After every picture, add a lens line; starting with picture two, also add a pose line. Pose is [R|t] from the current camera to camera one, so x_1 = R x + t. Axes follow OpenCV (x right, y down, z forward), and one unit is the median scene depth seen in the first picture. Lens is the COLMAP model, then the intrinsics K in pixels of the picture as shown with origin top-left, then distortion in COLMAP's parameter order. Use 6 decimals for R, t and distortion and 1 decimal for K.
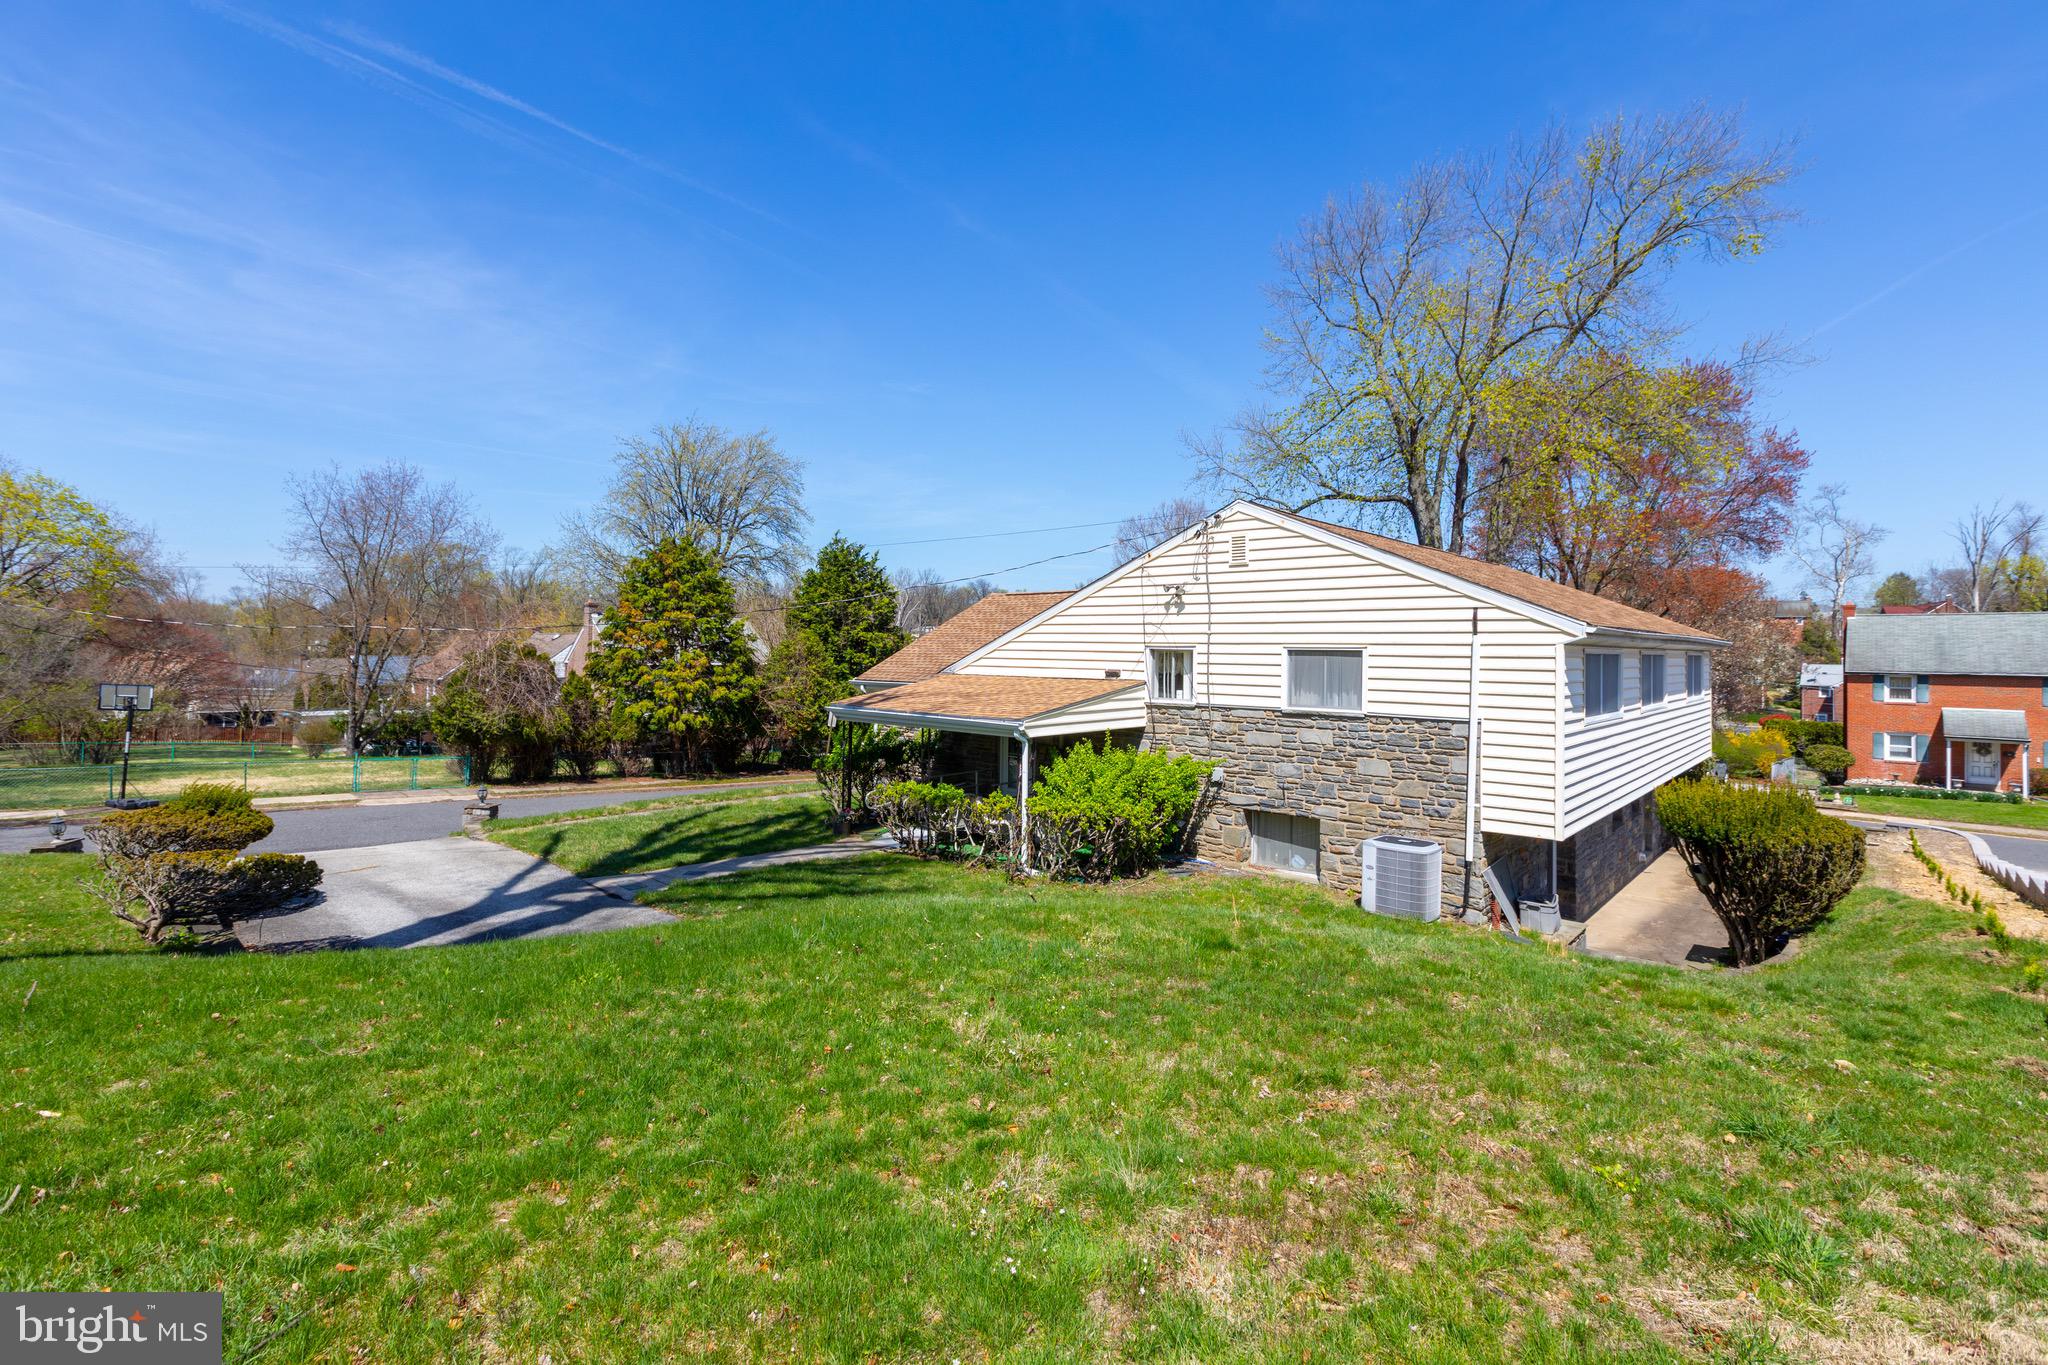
lens RADIAL K [[927.6, 0, 1015.9], [0, 927.6, 640.6], [0, 0, 1]] dist [0.000776, 0.000151]
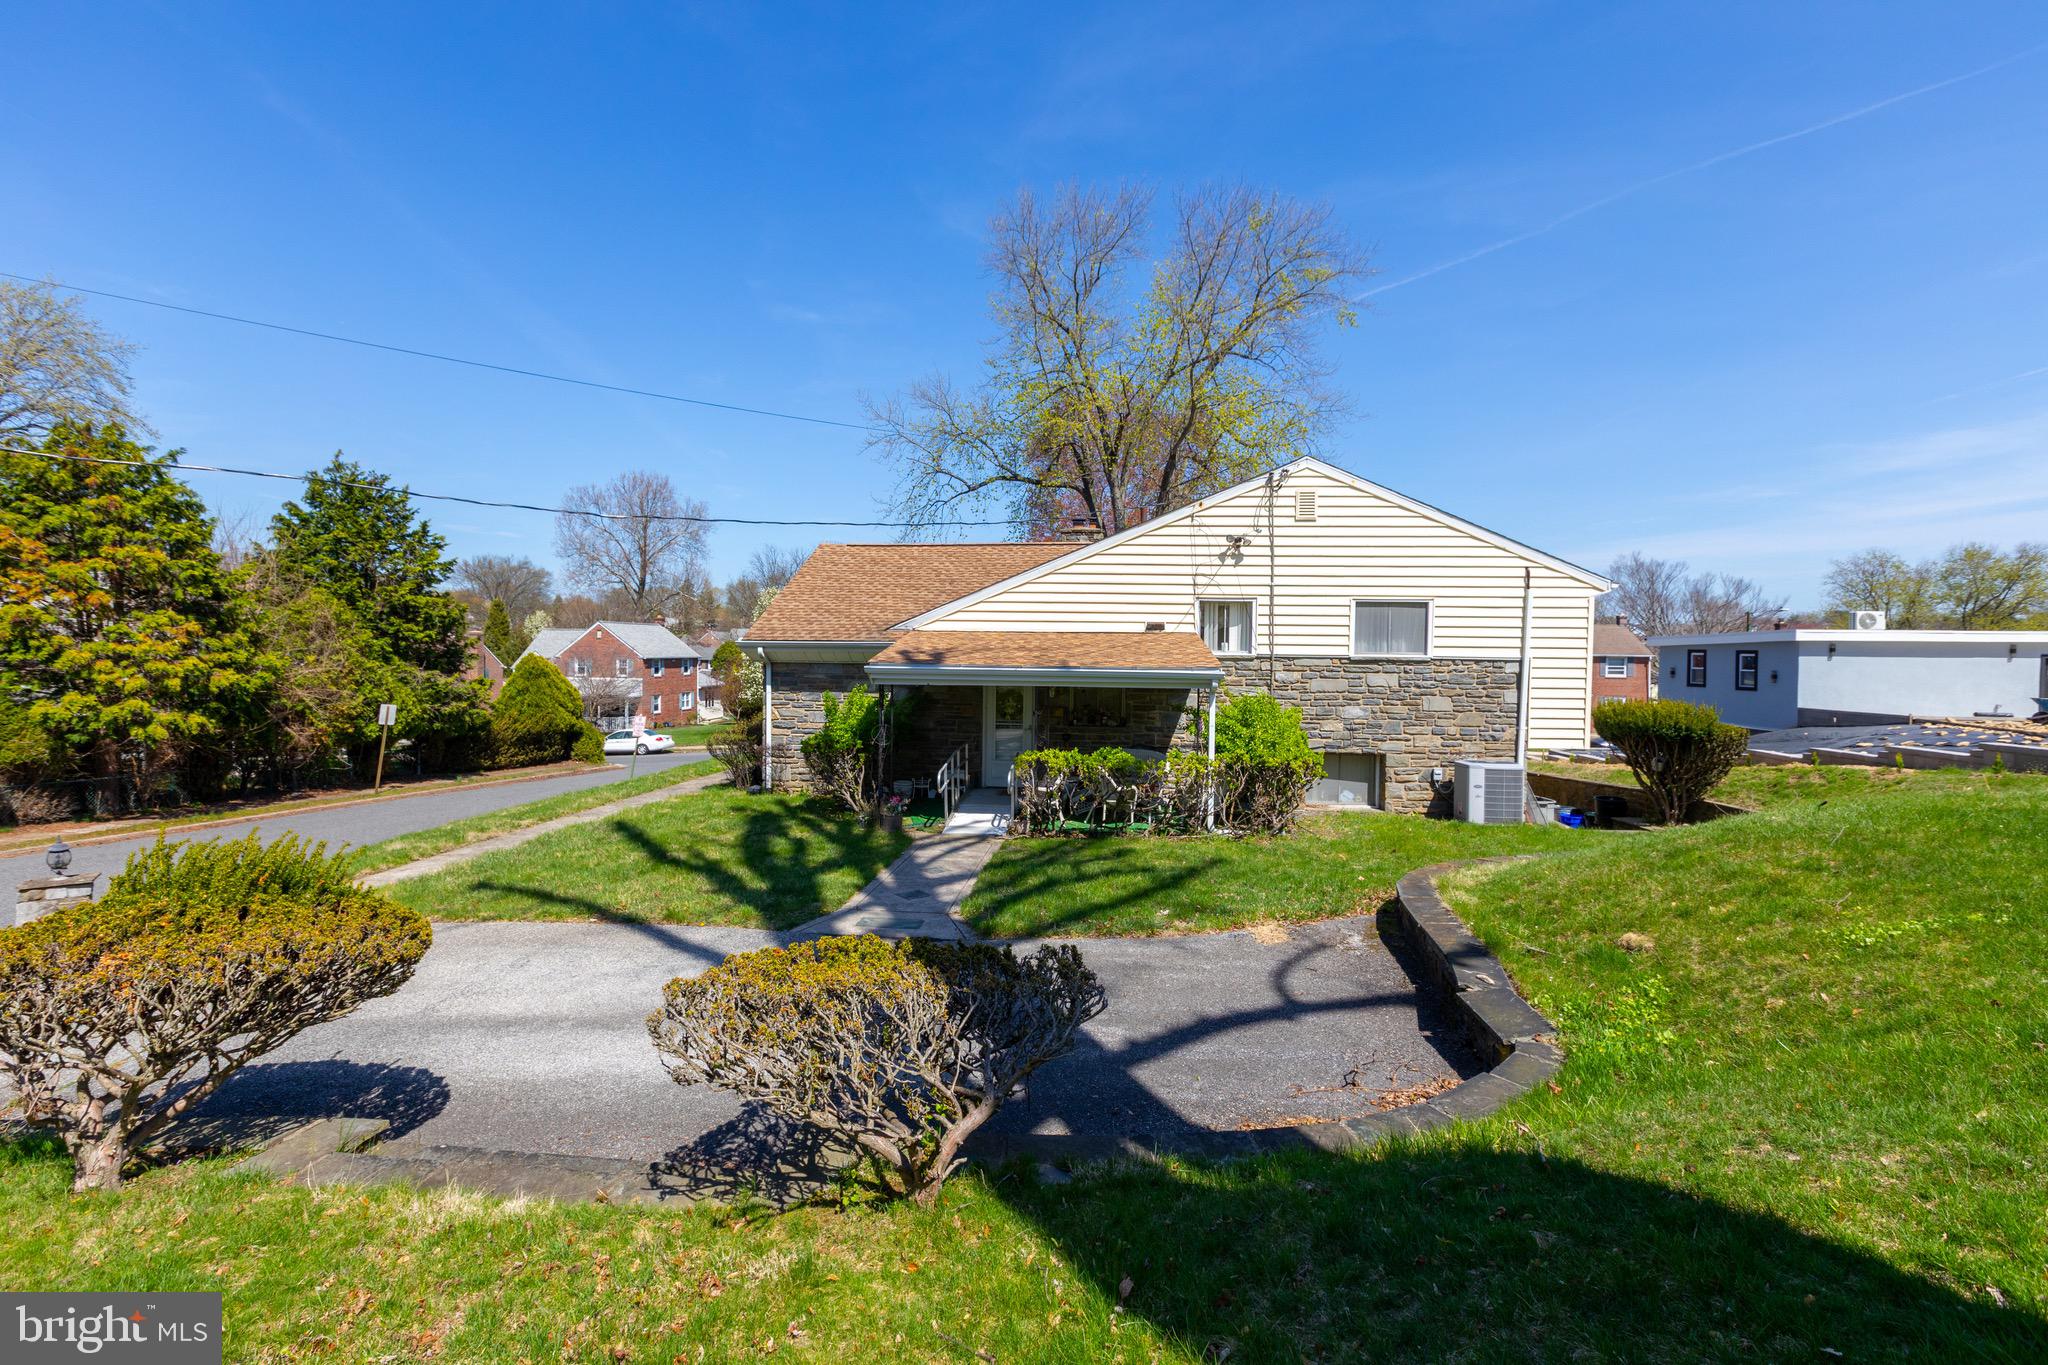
lens RADIAL K [[908.4, 0, 1022.7], [0, 908.4, 679.6], [0, 0, 1]] dist [0.002113, 0.000622]
pose [[0.789290, -0.021099, 0.613658, -0.630265], [-0.009858, 0.998845, 0.047023, 0.051918], [-0.613942, -0.043164, 0.788170, 0.379433]]
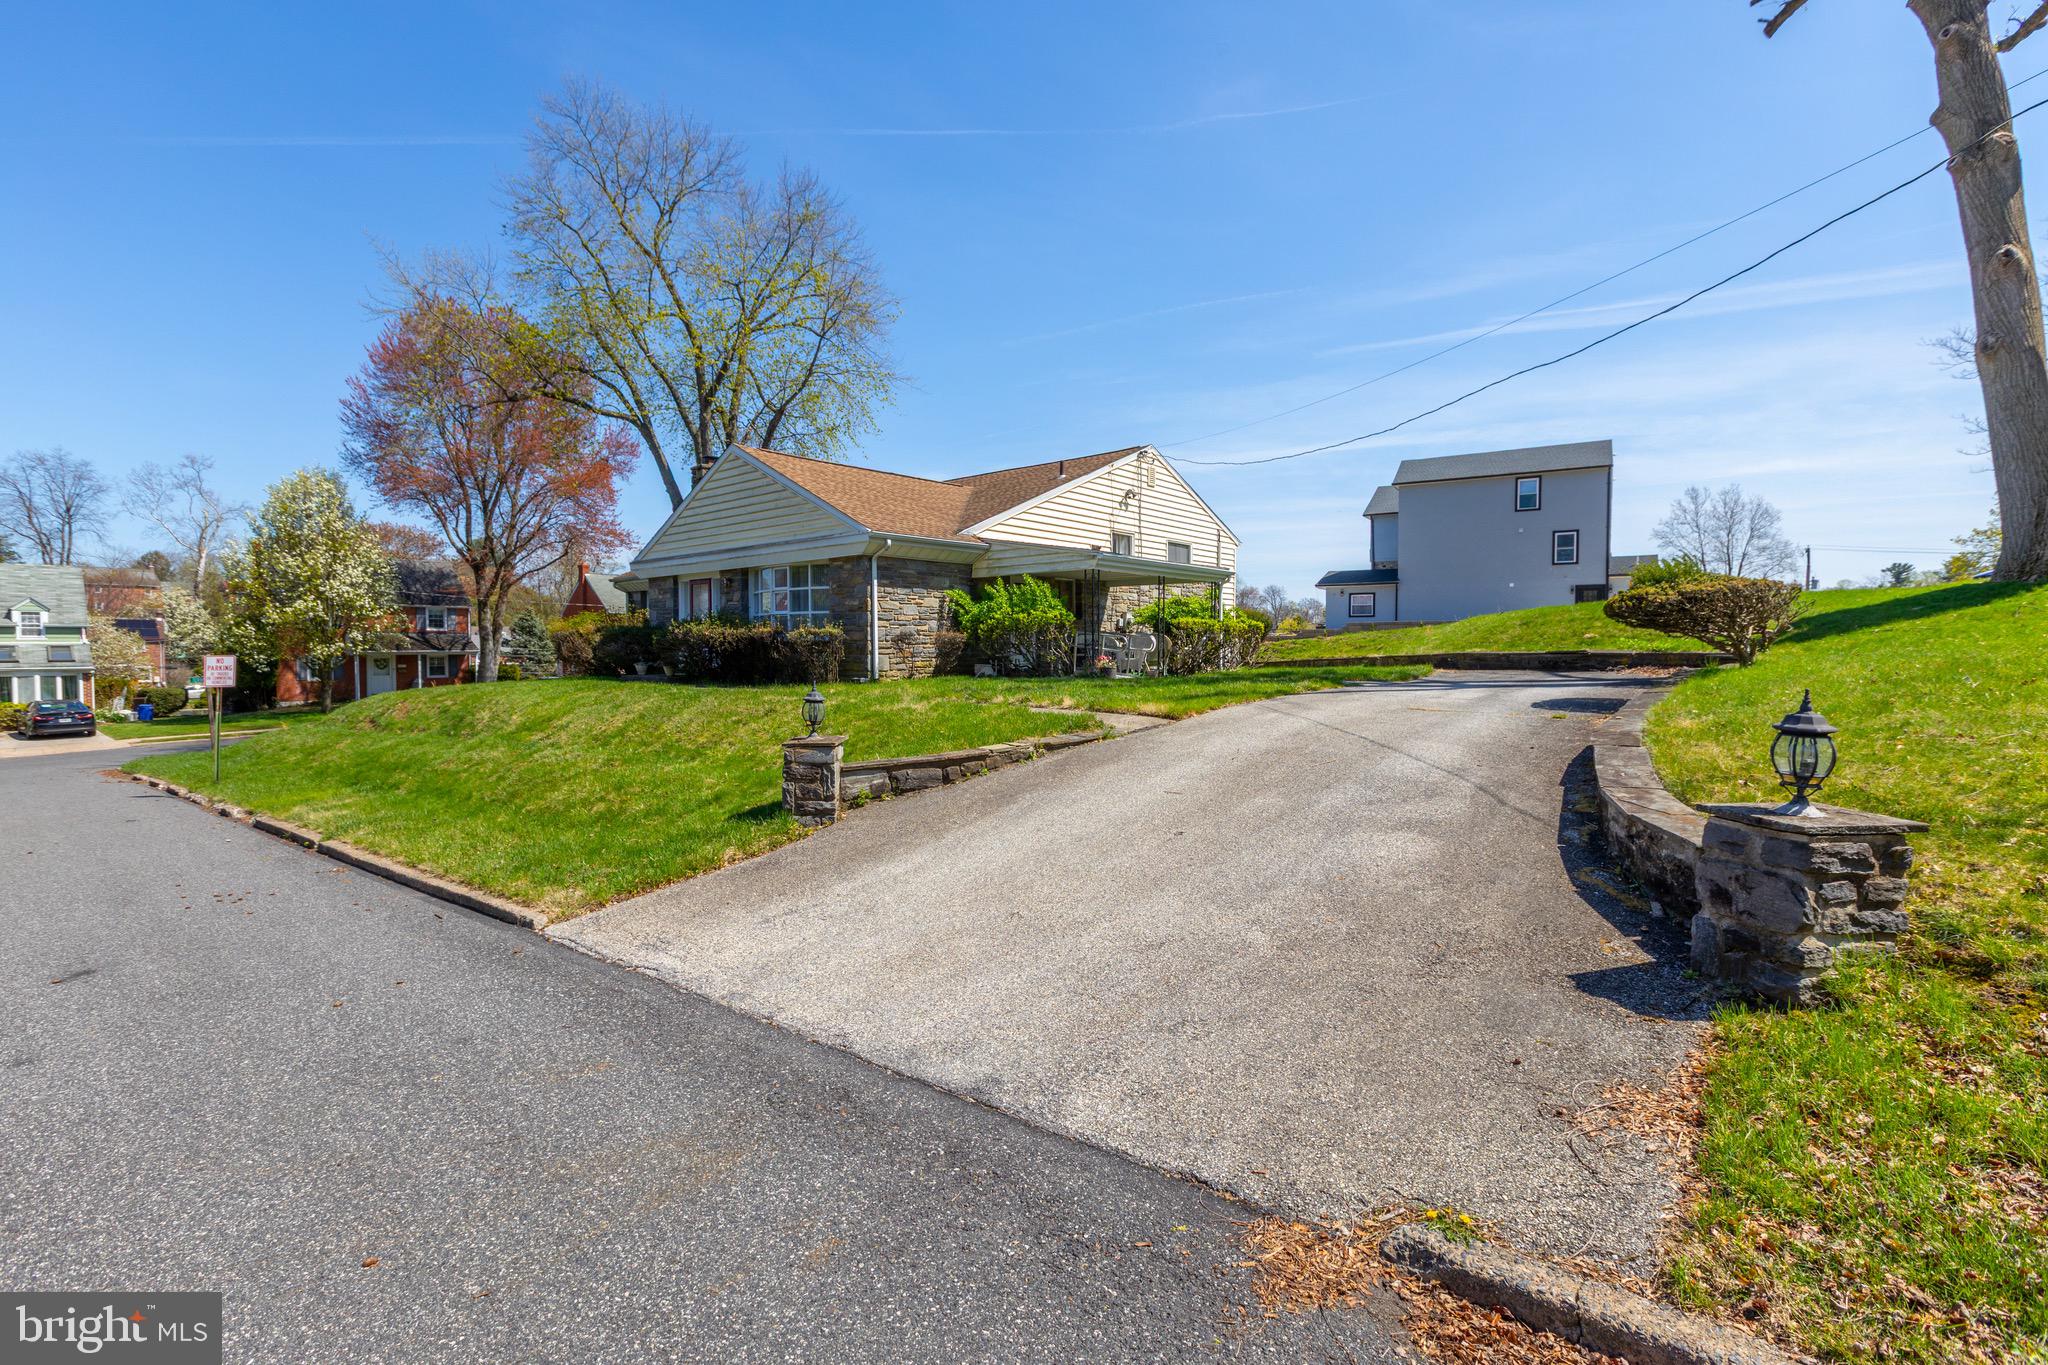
lens RADIAL K [[908.4, 0, 1022.7], [0, 908.4, 679.6], [0, 0, 1]] dist [0.002113, 0.000622]
pose [[-0.039946, -0.041426, 0.998343, -1.320251], [-0.006614, 0.999129, 0.041194, 0.187902], [-0.999180, -0.004957, -0.040185, 1.266731]]
